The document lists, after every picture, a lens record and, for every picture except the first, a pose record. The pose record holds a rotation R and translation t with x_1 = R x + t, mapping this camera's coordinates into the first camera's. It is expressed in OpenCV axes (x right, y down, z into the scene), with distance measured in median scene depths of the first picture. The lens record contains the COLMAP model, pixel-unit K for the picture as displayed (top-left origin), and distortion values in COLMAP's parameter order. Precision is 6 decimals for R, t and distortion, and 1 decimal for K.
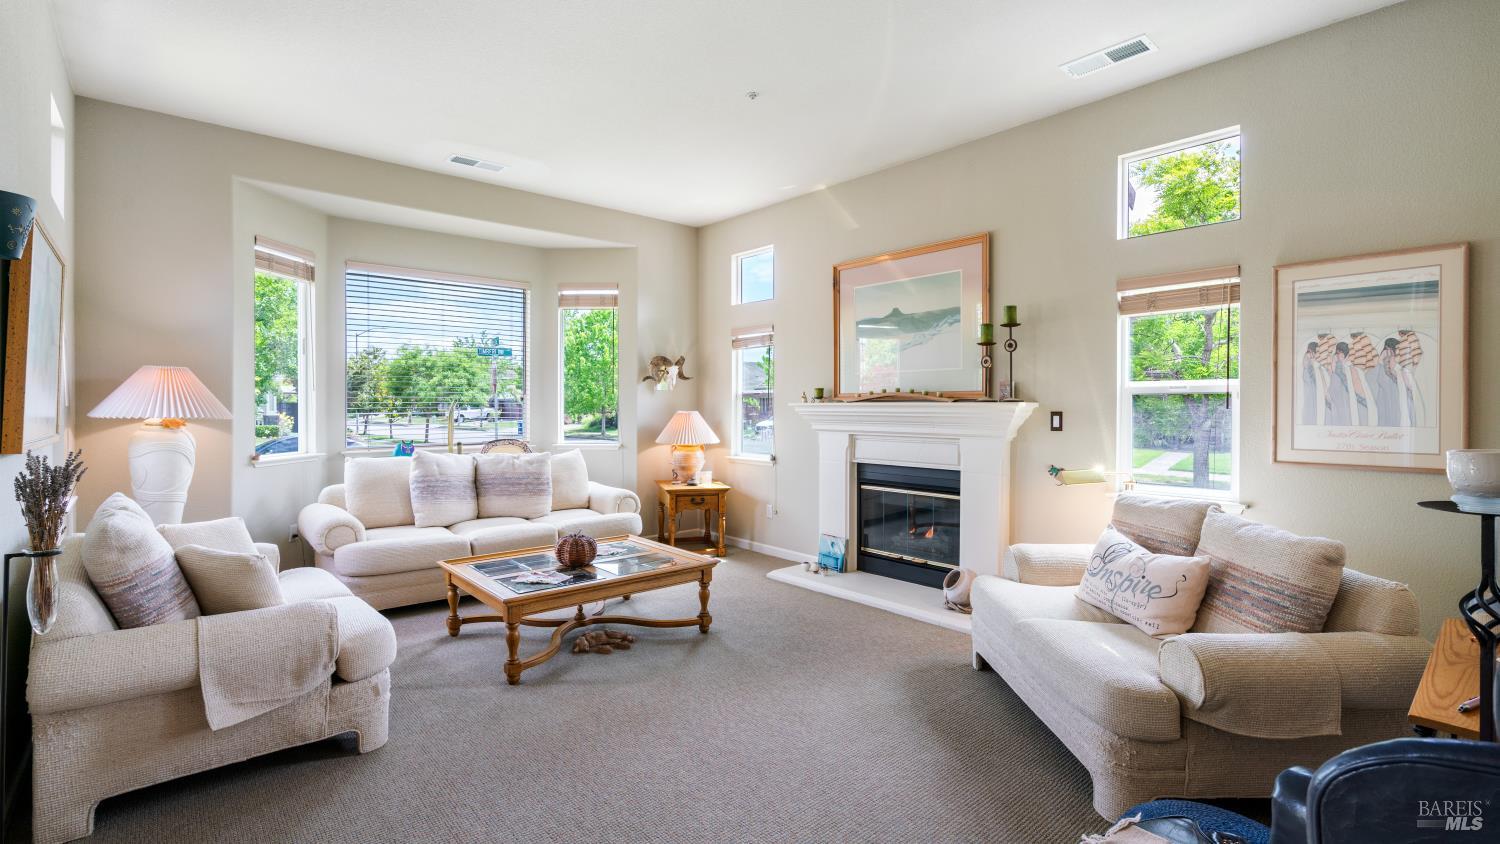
lens RADIAL K [[679.5, 0, 751.8], [0, 679.5, 411.5], [0, 0, 1]] dist [-0.004108, 0.001763]
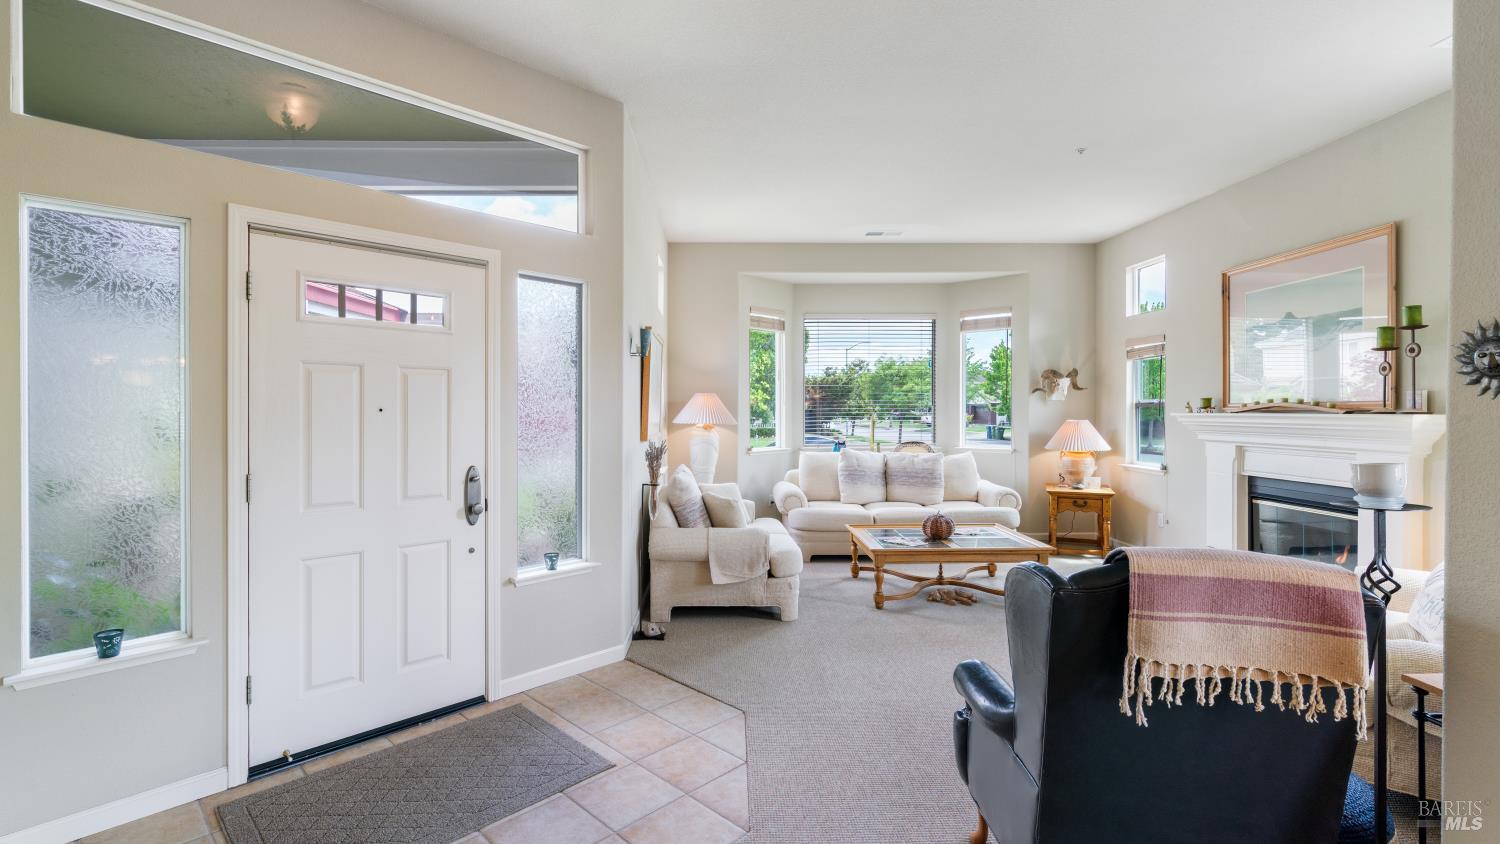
lens RADIAL K [[679.5, 0, 745.2], [0, 679.5, 409.9], [0, 0, 1]] dist [-0.004108, 0.001763]
pose [[0.778053, -0.003241, -0.628190, 0.237740], [-0.002361, 0.999965, -0.008083, -0.009137], [0.628194, 0.007772, 0.778018, -0.221099]]
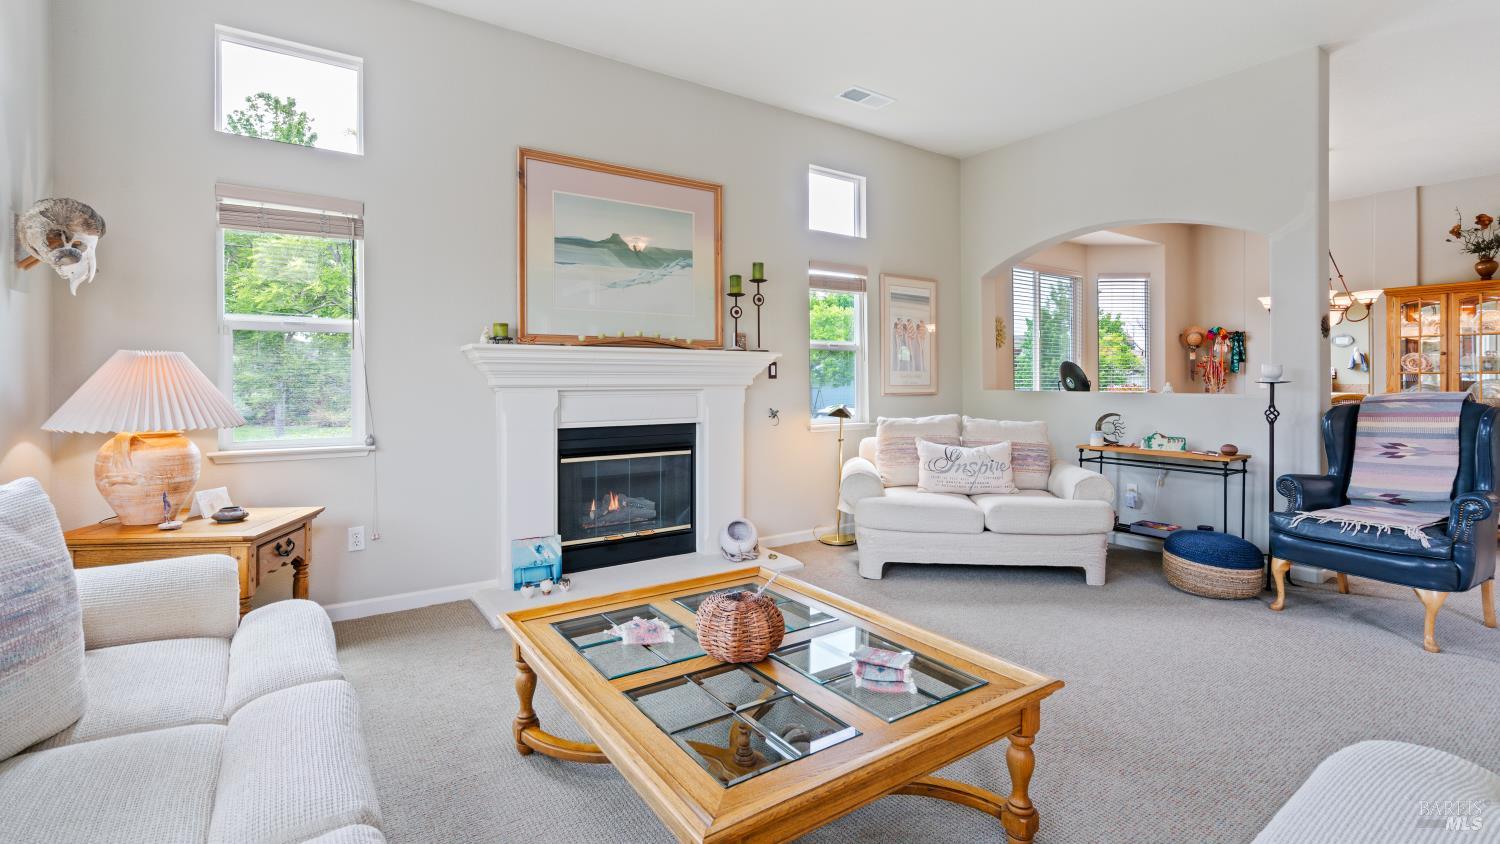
lens RADIAL K [[679.5, 0, 753.4], [0, 679.5, 389.1], [0, 0, 1]] dist [-0.004108, 0.001763]
pose [[0.110462, -0.013329, 0.993791, -0.641613], [0.009813, 0.999876, 0.012320, 0.028769], [-0.993832, 0.008391, 0.110579, 0.820536]]
